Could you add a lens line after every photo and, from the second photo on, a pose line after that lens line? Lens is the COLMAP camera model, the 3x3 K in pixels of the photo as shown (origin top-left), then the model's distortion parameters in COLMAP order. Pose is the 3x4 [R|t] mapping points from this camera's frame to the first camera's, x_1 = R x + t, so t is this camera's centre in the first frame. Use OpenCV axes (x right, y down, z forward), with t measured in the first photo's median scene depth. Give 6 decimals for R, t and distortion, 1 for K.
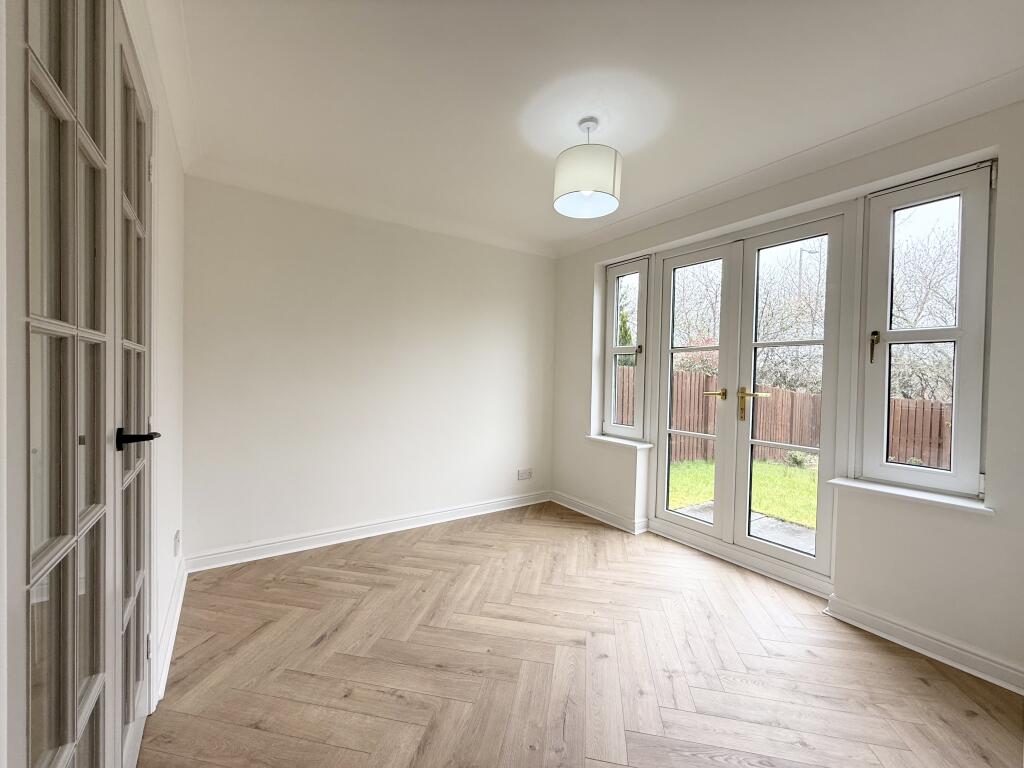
lens RADIAL K [[410.6, 0, 510.8], [0, 410.6, 383.4], [0, 0, 1]] dist [-0.001079, -0.000141]
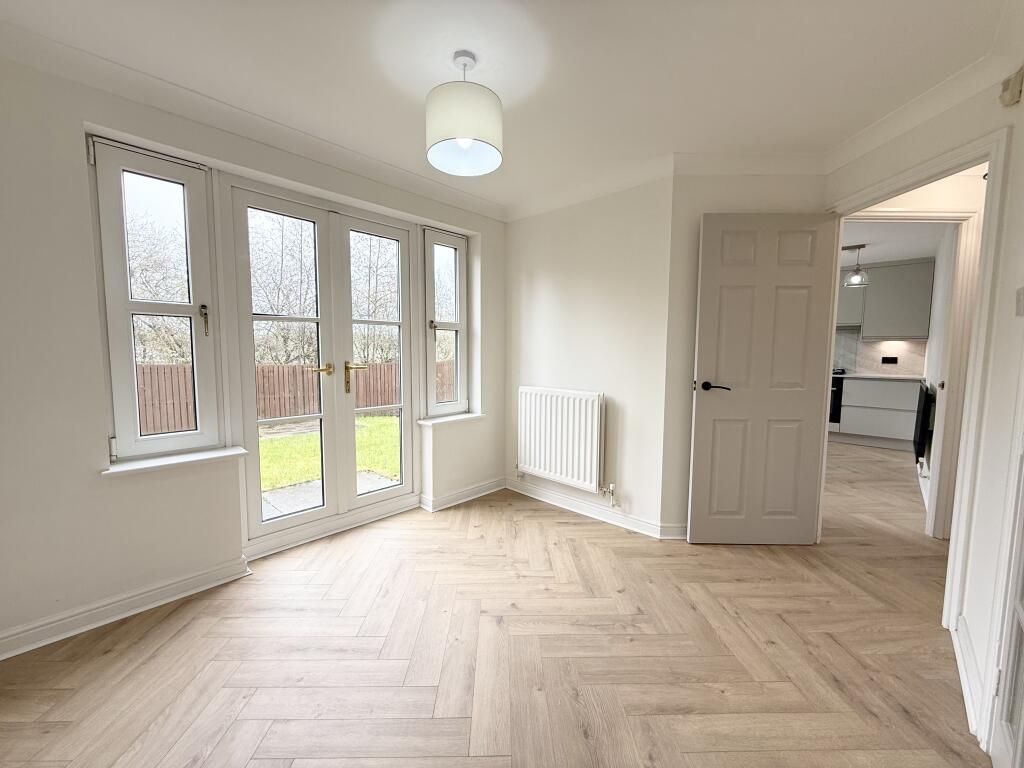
lens RADIAL K [[410.6, 0, 506.8], [0, 410.6, 383.5], [0, 0, 1]] dist [-0.001079, -0.000141]
pose [[-0.216487, -0.094438, 0.971707, -0.542695], [0.010542, 0.995026, 0.099053, -0.033268], [-0.976229, 0.031687, -0.214415, 0.839457]]
